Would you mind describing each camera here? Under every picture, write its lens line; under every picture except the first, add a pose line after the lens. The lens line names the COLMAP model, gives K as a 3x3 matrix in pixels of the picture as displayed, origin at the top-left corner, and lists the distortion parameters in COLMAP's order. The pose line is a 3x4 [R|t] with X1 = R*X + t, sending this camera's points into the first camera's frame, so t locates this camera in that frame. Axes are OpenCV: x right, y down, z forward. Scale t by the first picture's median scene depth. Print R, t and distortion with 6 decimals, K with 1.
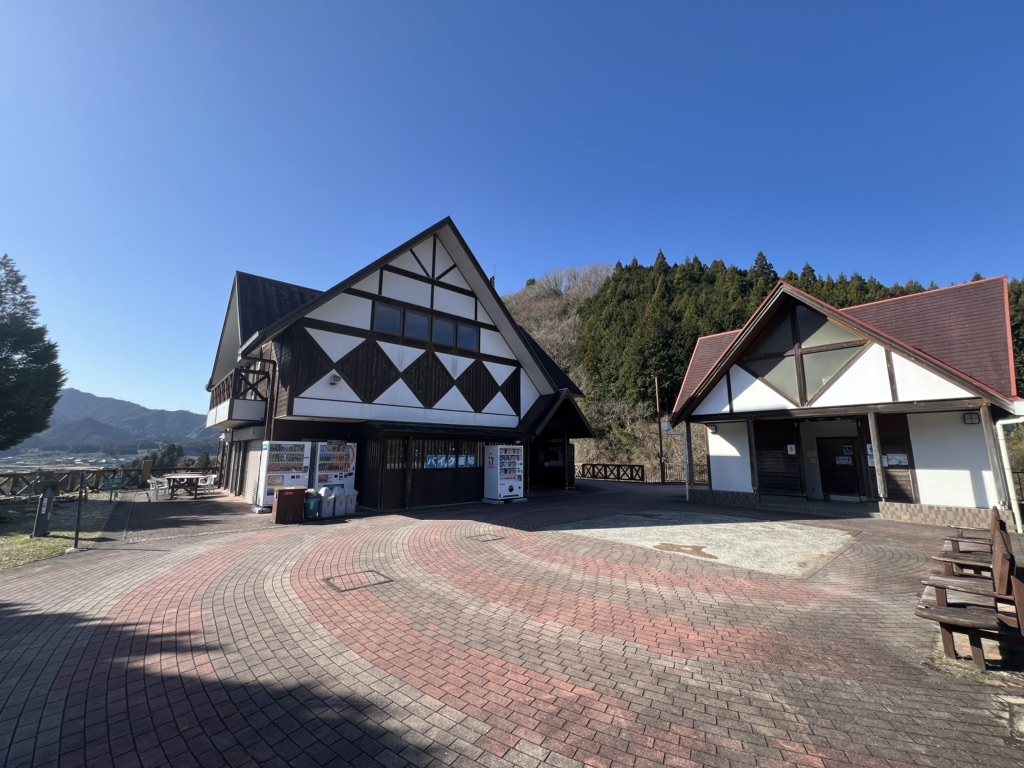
lens RADIAL K [[405.6, 0, 509.6], [0, 405.6, 382.5], [0, 0, 1]] dist [0.001616, 0.000020]
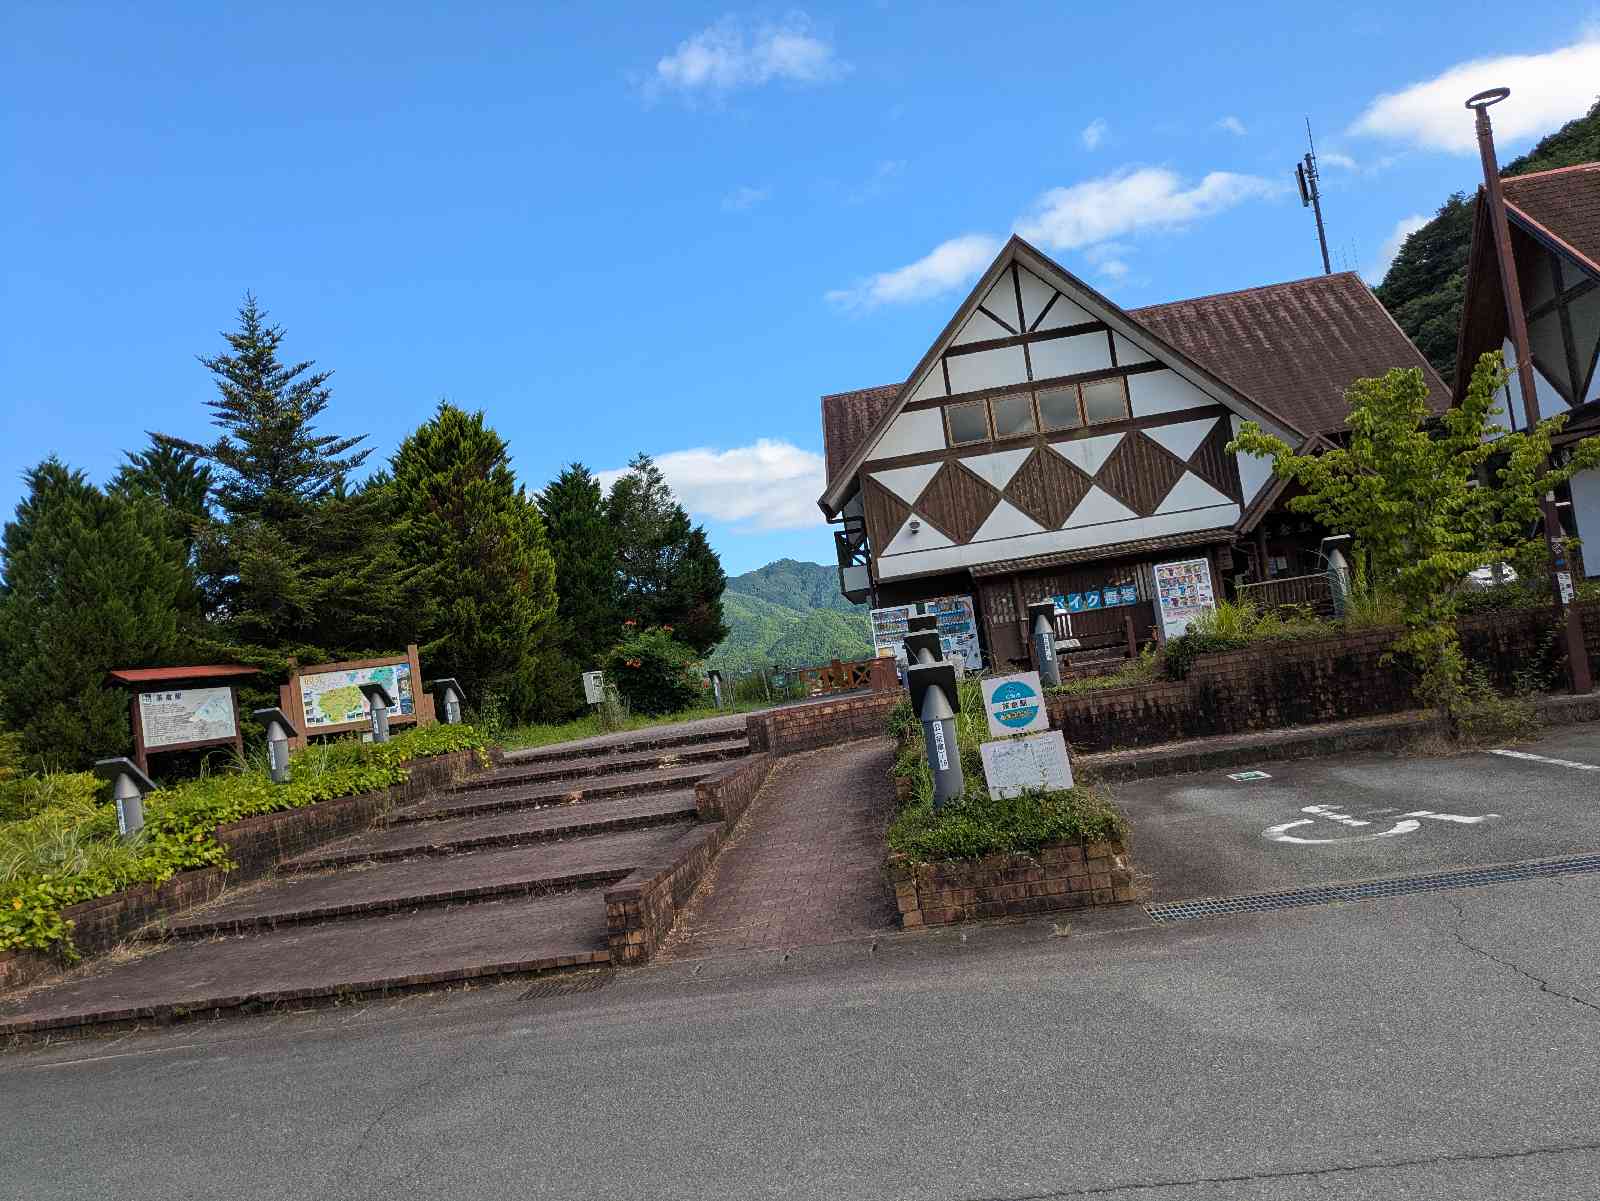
lens RADIAL K [[1189.0, 0, 808.3], [0, 1189.0, 606.6], [0, 0, 1]] dist [0.046292, -0.007889]
pose [[0.670881, -0.143762, -0.727497, 0.955236], [0.265501, 0.962562, 0.054625, -0.032869], [0.692407, -0.229798, 0.683933, -0.683939]]
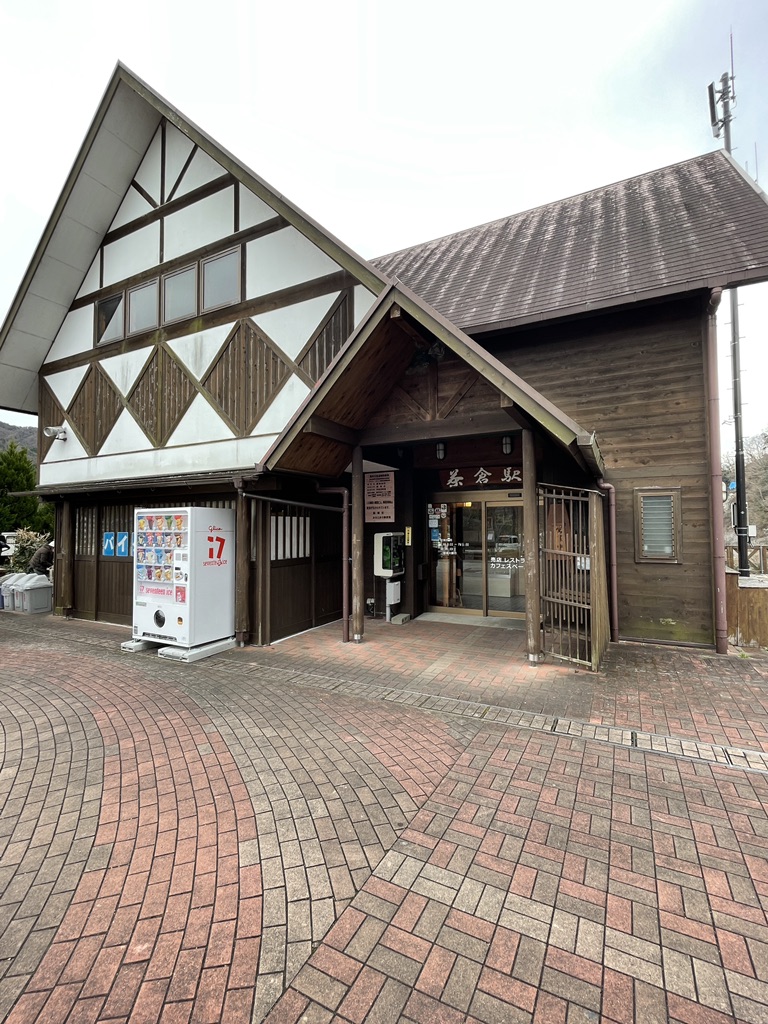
lens RADIAL K [[459.6, 0, 381.0], [0, 459.6, 513.4], [0, 0, 1]] dist [-0.004694, -0.000311]
pose [[0.356774, -0.033659, -0.933584, 0.483724], [0.164244, 0.986044, 0.027216, 0.181502], [0.919639, -0.163046, 0.357323, 1.031892]]
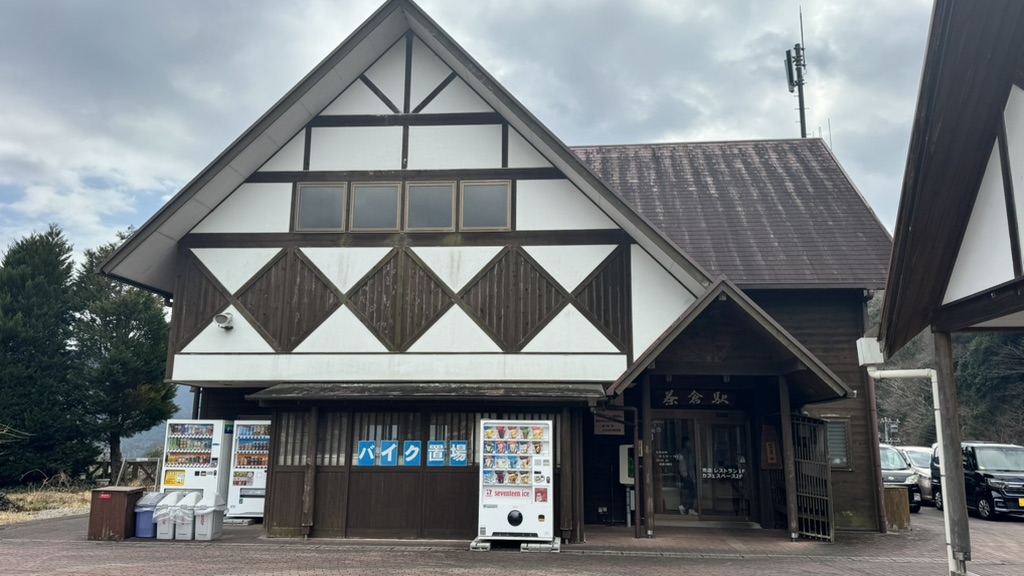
lens RADIAL K [[751.5, 0, 509.5], [0, 751.5, 285.9], [0, 0, 1]] dist [0.094562, -0.003551]
pose [[0.692225, -0.139885, -0.707995, 0.619189], [0.113650, 0.989923, -0.084470, 0.075756], [0.712677, -0.021991, 0.701148, 0.402776]]
